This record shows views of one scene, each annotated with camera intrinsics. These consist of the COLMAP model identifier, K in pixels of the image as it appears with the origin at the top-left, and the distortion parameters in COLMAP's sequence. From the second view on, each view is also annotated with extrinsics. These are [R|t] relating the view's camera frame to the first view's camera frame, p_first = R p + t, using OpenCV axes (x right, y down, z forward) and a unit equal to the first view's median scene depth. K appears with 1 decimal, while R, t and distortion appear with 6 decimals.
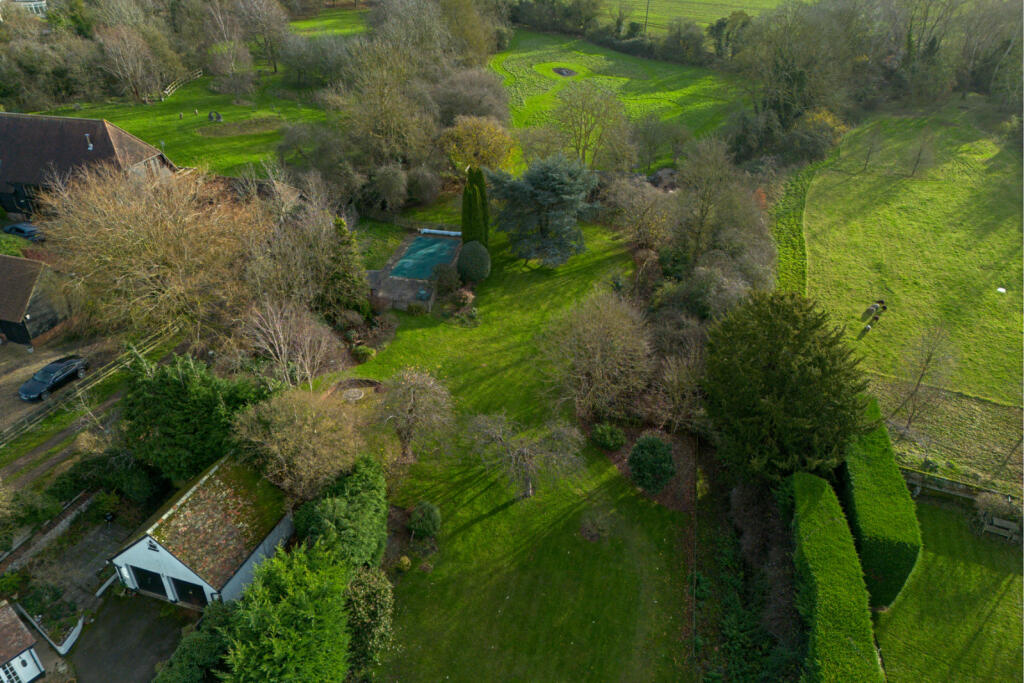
lens RADIAL K [[683.7, 0, 512.0], [0, 683.7, 341.5], [0, 0, 1]] dist [0.056243, -0.032496]
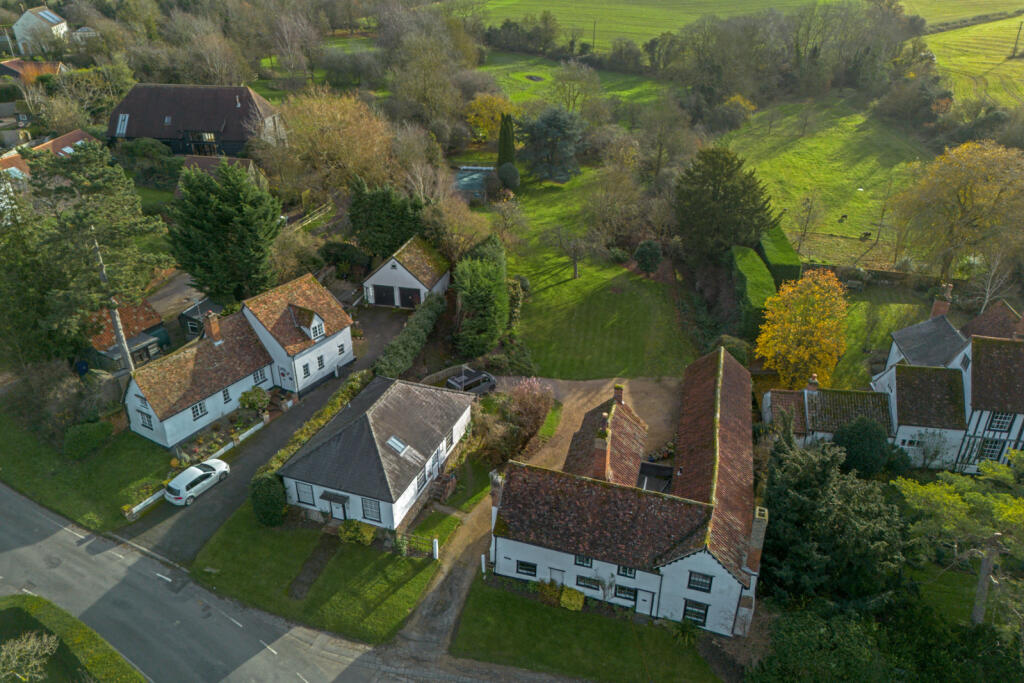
lens RADIAL K [[683.7, 0, 512.0], [0, 683.7, 341.5], [0, 0, 1]] dist [0.056243, -0.032496]
pose [[0.995289, -0.052201, 0.081700, -0.125114], [0.057281, 0.996486, -0.061115, 0.213805], [-0.078223, 0.065507, 0.994781, -0.280608]]
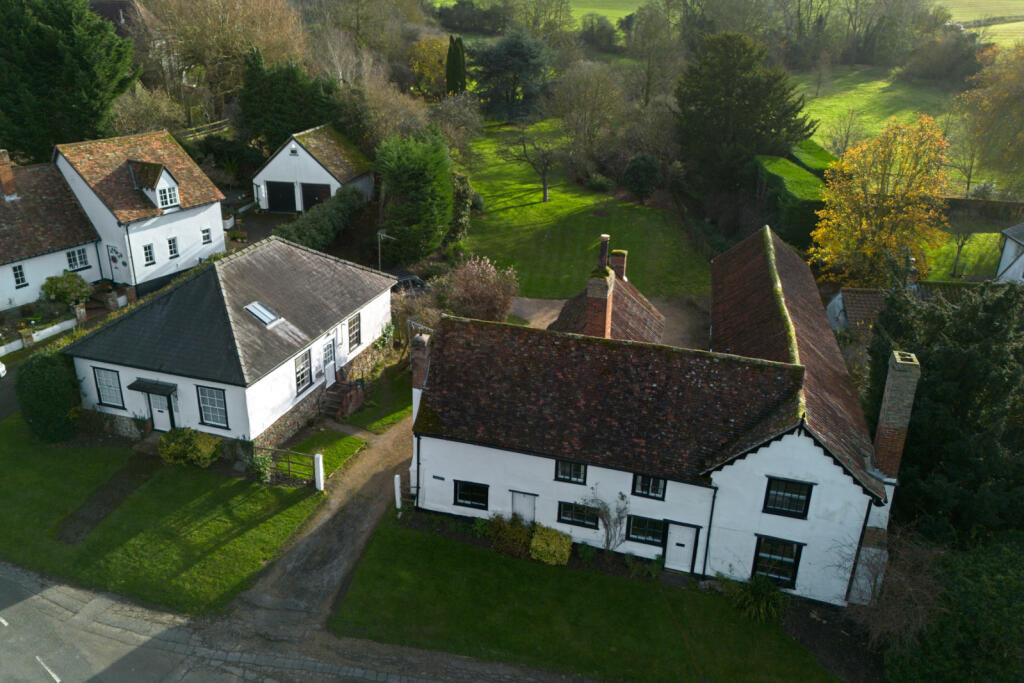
lens RADIAL K [[761.4, 0, 457.8], [0, 761.4, 341.7], [0, 0, 1]] dist [0.061692, -0.047630]
pose [[0.996481, -0.043867, 0.071426, -0.111944], [0.053906, 0.987916, -0.145317, 0.303801], [-0.064188, 0.148656, 0.986804, -0.140852]]
